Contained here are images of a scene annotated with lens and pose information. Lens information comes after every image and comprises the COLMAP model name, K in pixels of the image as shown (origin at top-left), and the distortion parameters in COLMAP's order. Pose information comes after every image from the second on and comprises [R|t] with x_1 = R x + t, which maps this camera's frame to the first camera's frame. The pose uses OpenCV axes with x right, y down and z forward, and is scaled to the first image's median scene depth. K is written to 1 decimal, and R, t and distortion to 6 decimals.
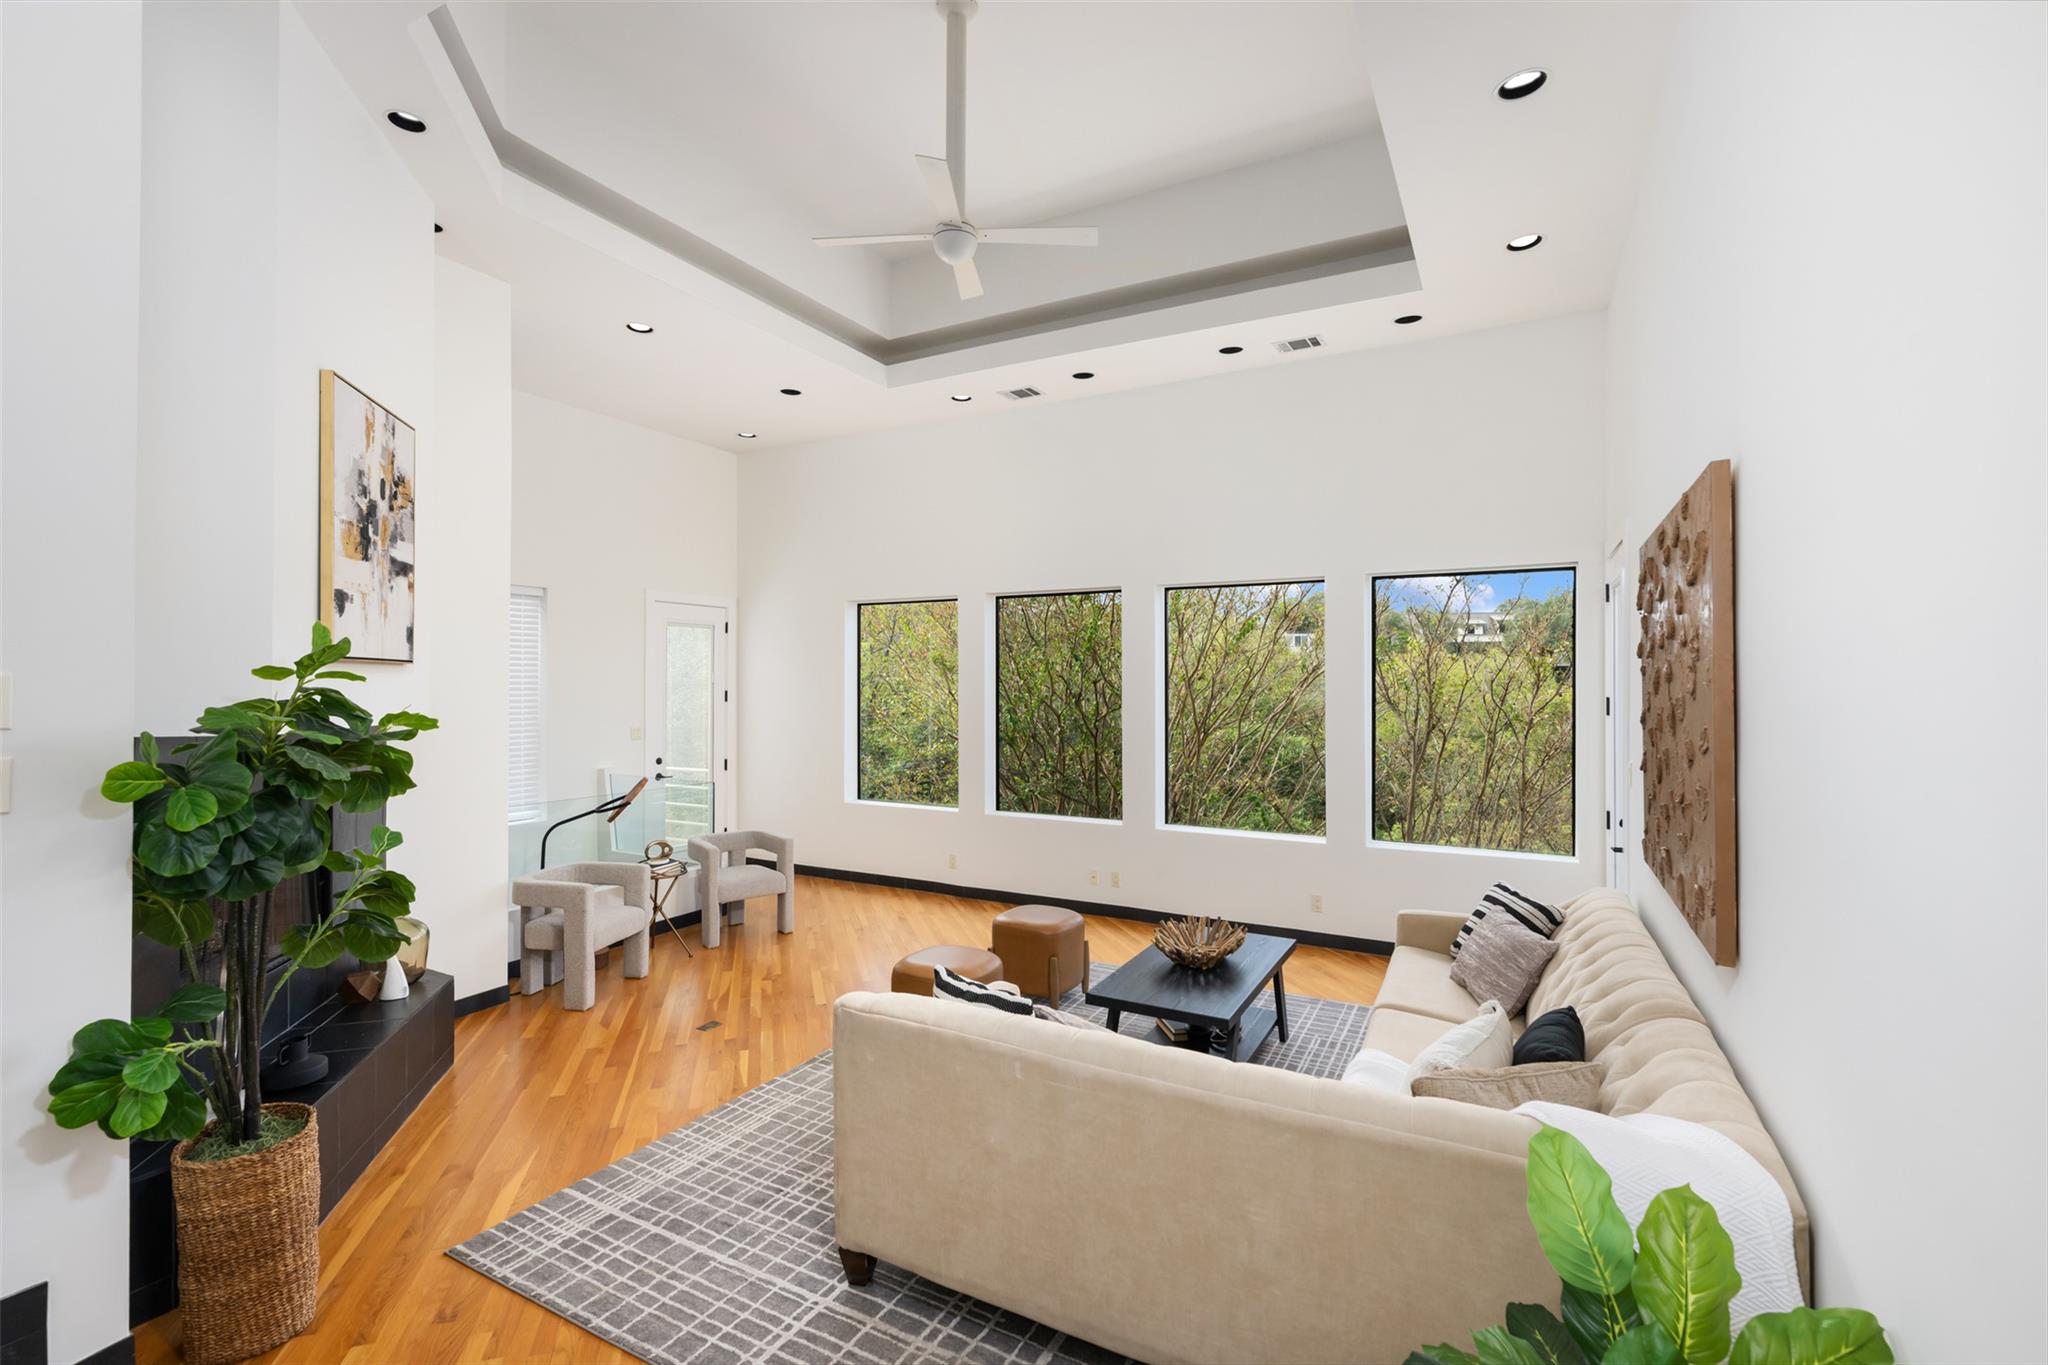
lens RADIAL K [[883.1, 0, 1061.4], [0, 883.1, 685.2], [0, 0, 1]] dist [-0.000350, -0.000429]
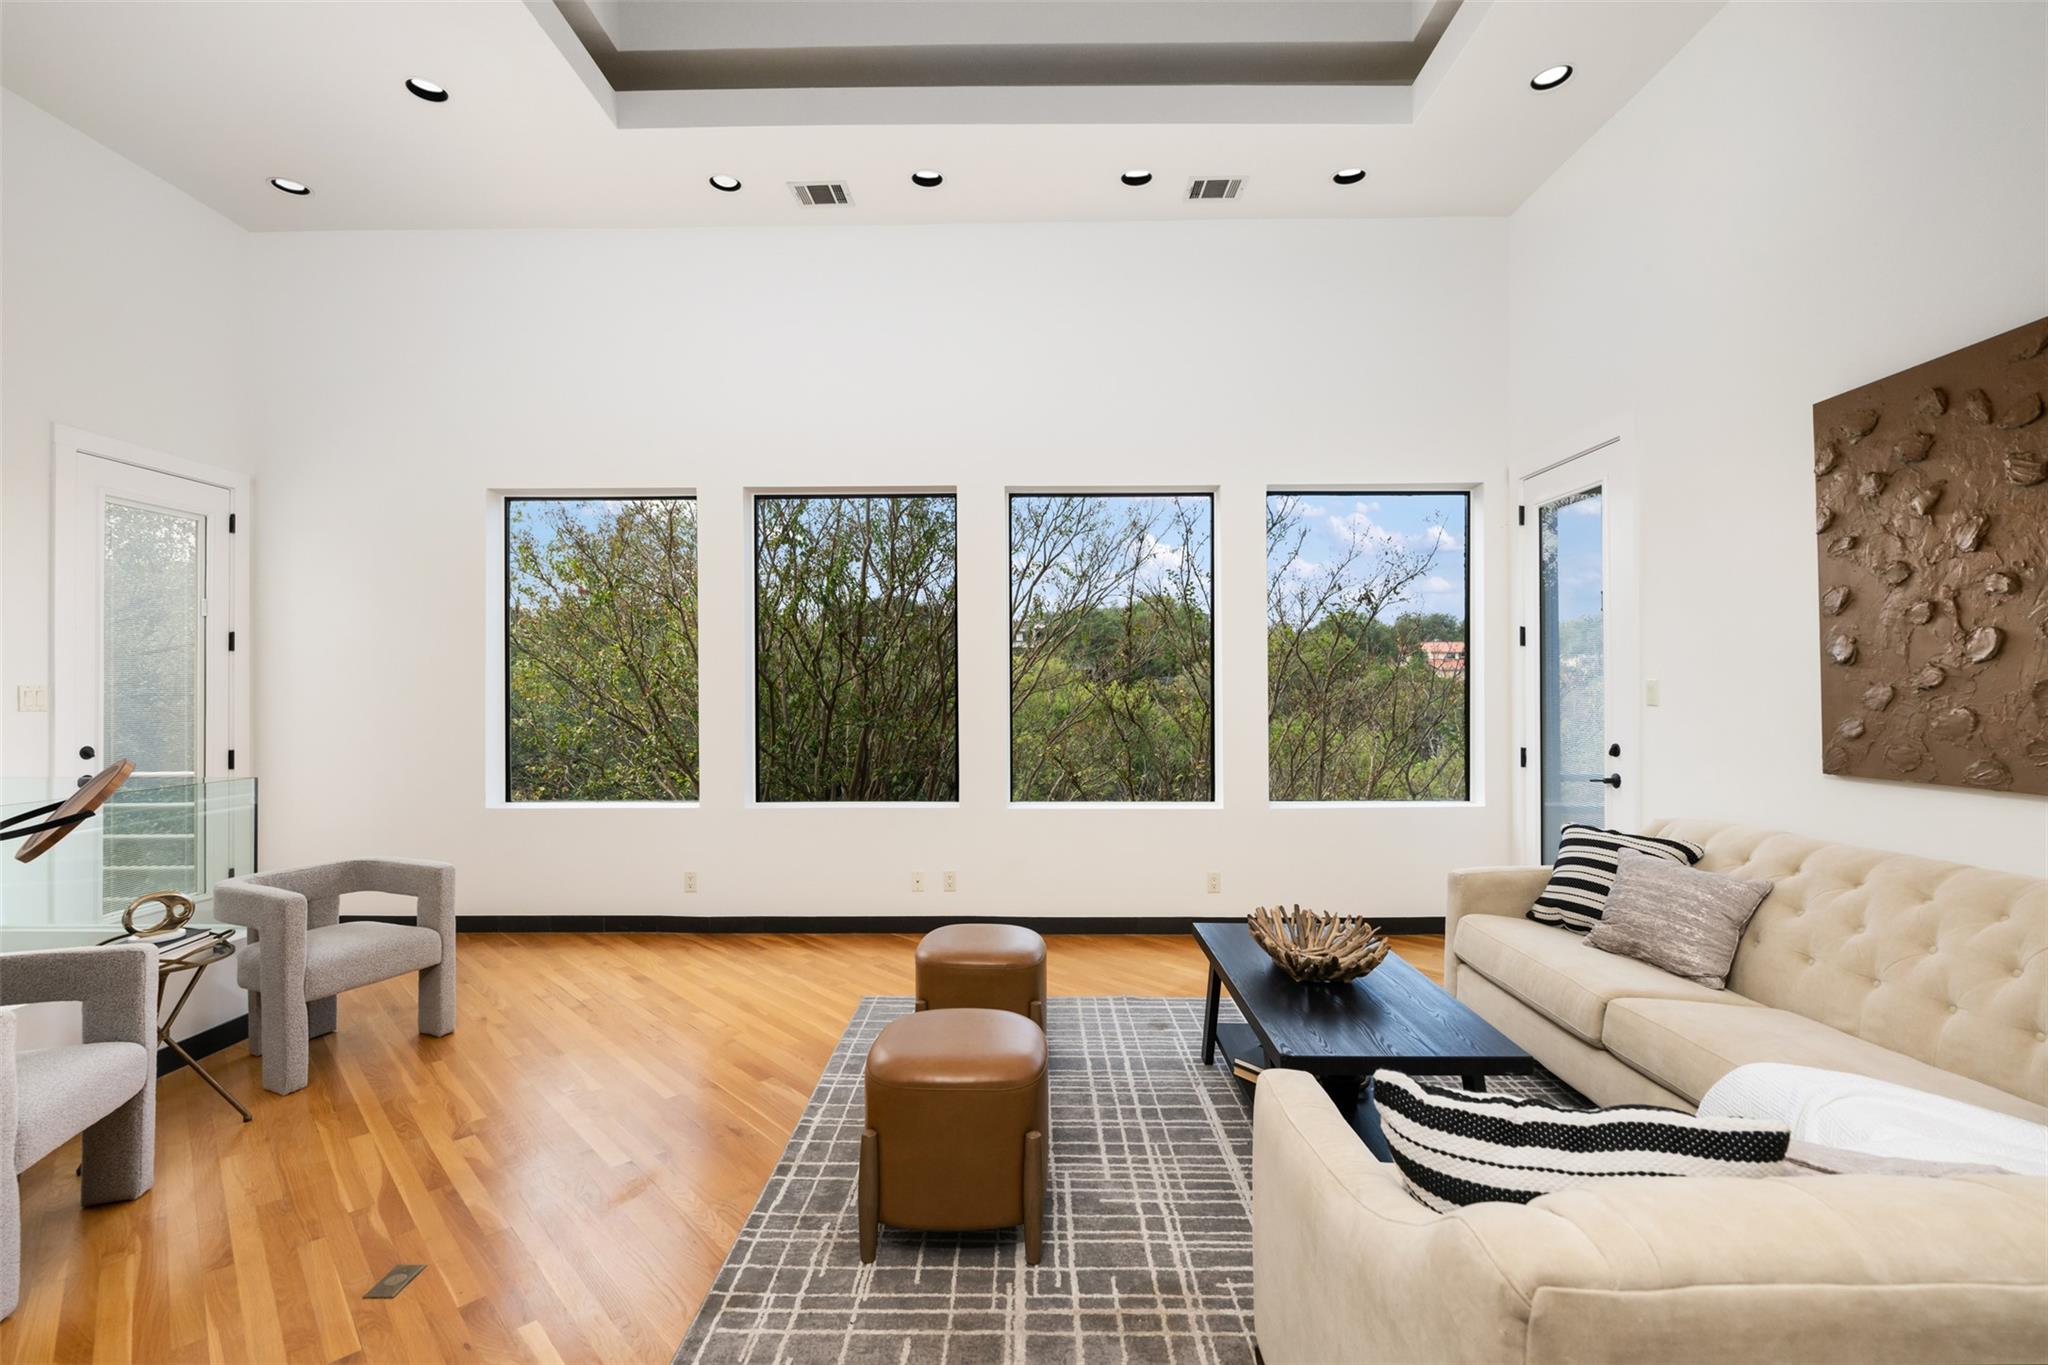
lens RADIAL K [[883.1, 0, 1032.6], [0, 883.1, 691.4], [0, 0, 1]] dist [-0.000350, -0.000429]
pose [[0.895786, -0.007858, 0.444416, -0.224321], [0.008091, 0.999966, 0.001371, 0.064611], [-0.444412, 0.002368, 0.895820, 0.332923]]
